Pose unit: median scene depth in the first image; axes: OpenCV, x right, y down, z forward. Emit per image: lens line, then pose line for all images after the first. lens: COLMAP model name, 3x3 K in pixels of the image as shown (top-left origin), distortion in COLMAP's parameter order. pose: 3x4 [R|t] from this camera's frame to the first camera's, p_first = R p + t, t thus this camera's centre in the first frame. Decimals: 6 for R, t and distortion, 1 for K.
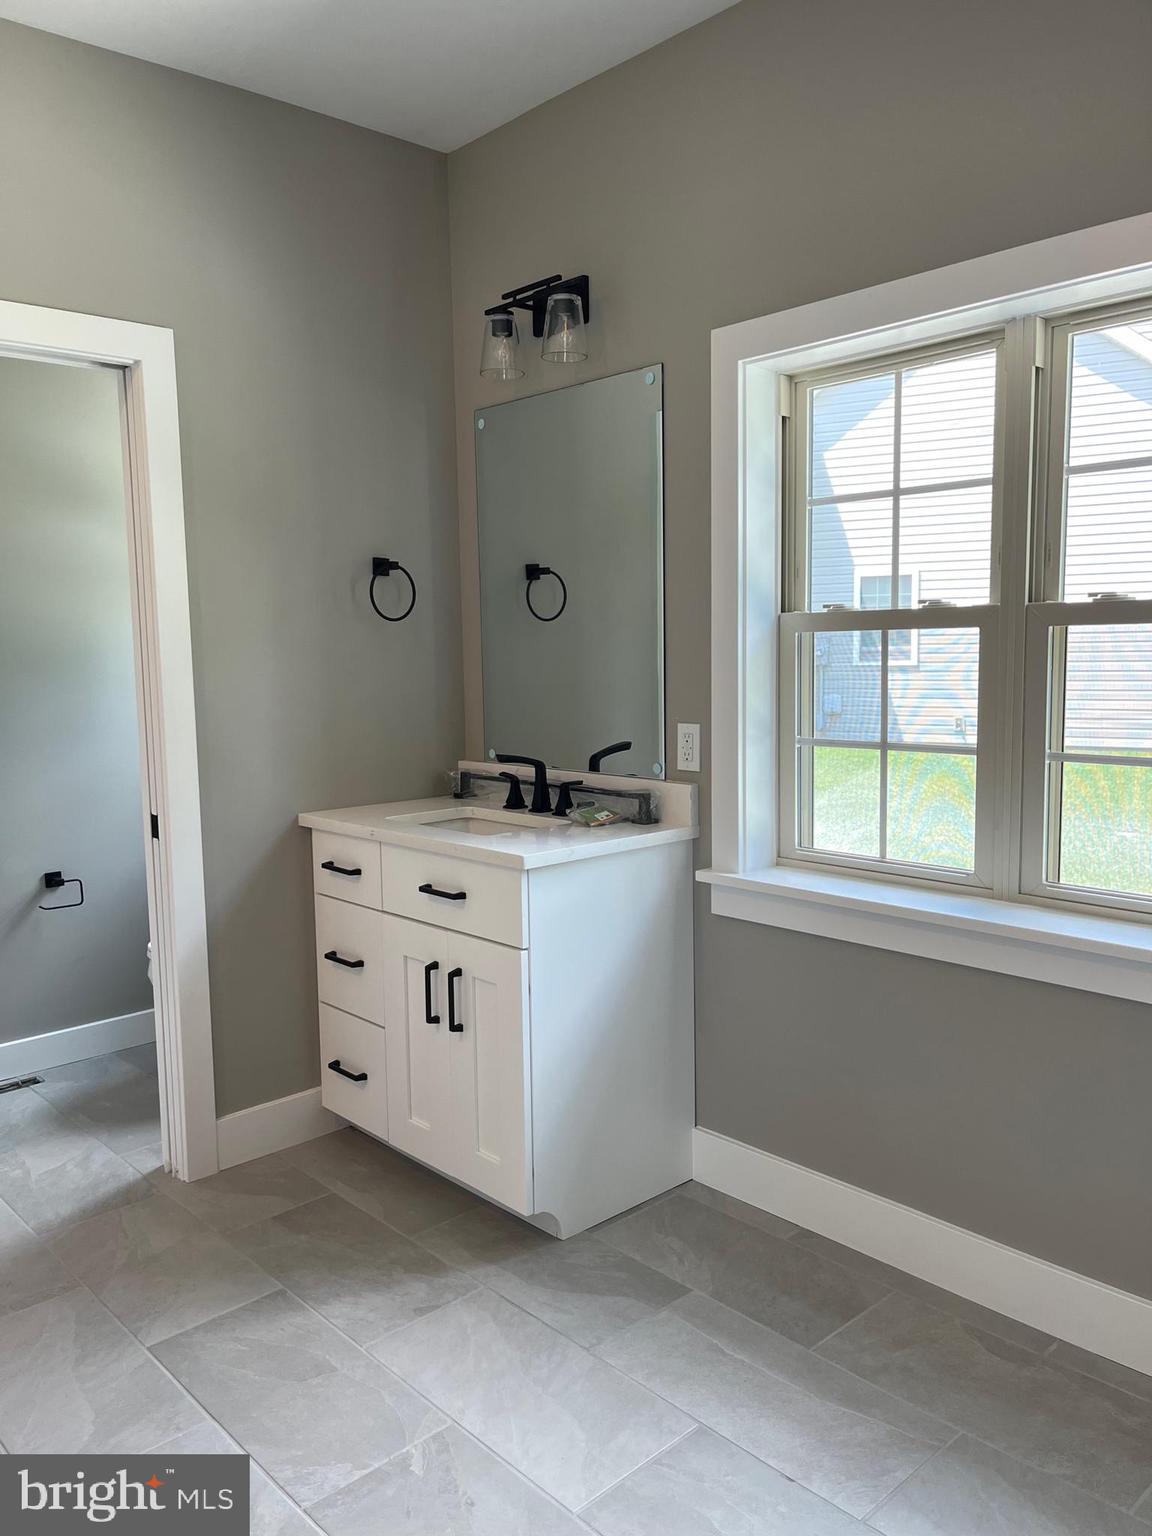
lens RADIAL K [[1163.9, 0, 572.1], [0, 1163.9, 754.6], [0, 0, 1]] dist [0.077497, -0.111998]
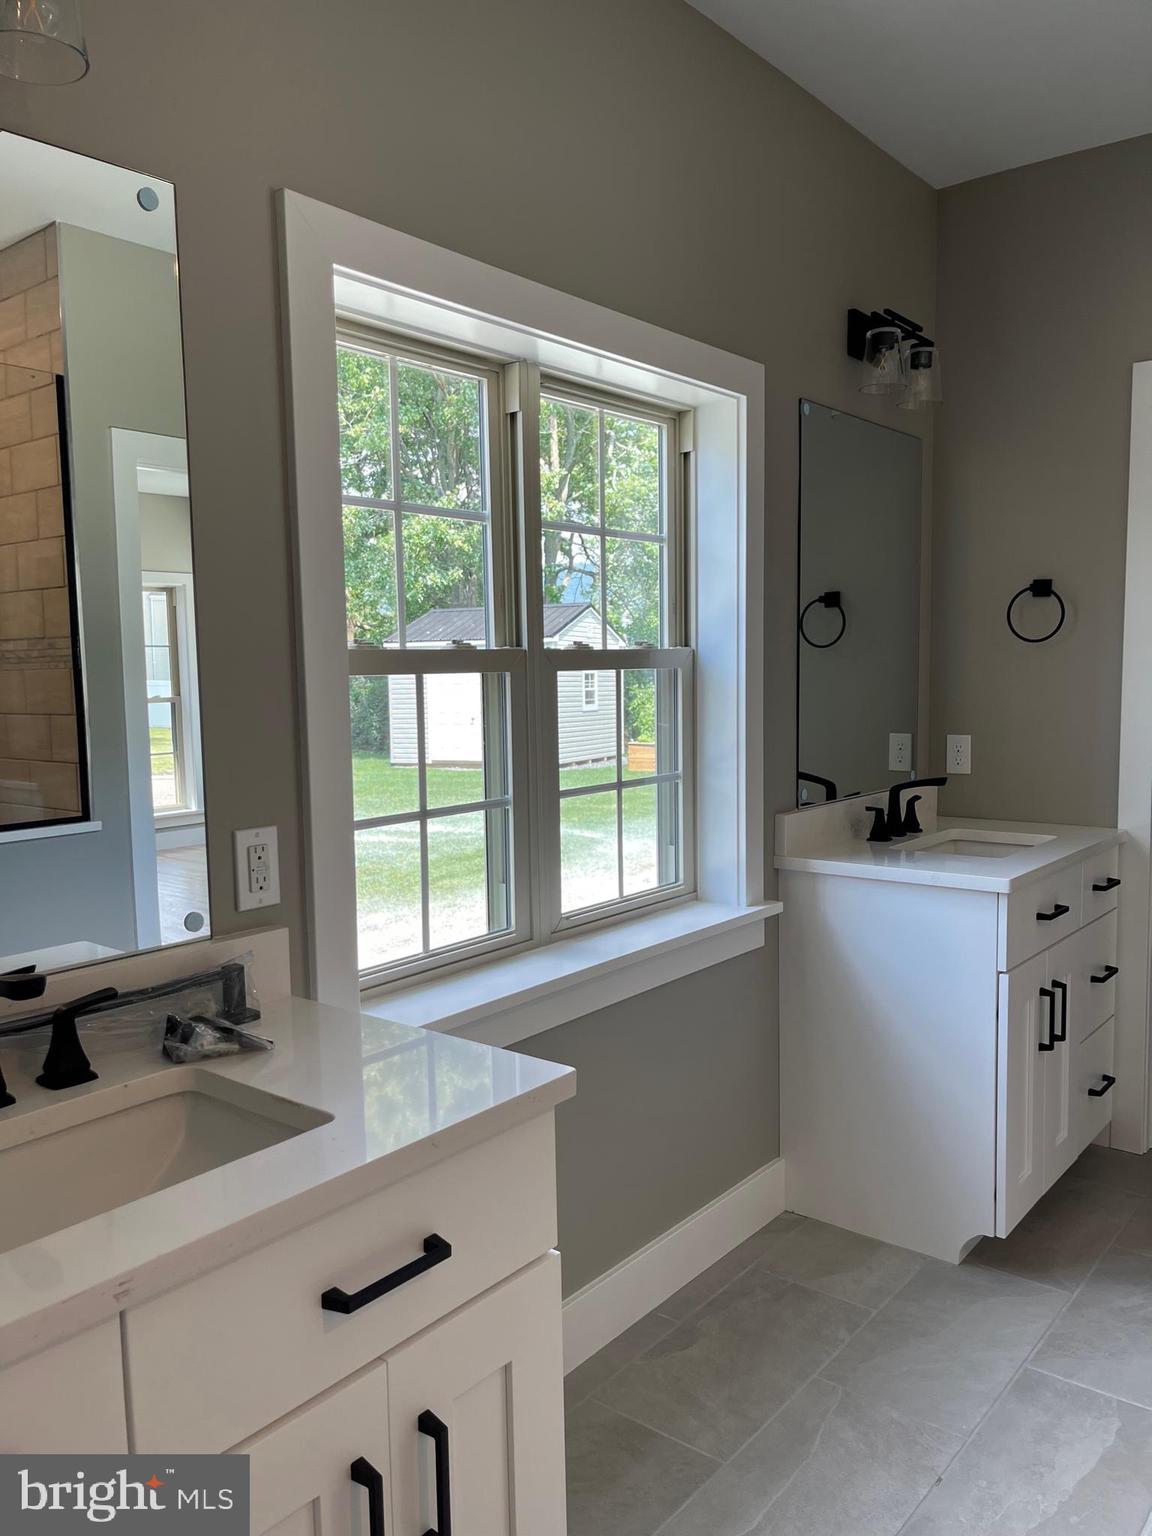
lens RADIAL K [[1163.9, 0, 572.1], [0, 1163.9, 754.6], [0, 0, 1]] dist [0.077497, -0.111998]
pose [[-0.146194, -0.056665, 0.987632, -0.634276], [0.113224, 0.990839, 0.073609, -0.111433], [-0.982755, 0.122585, -0.138439, 1.155180]]
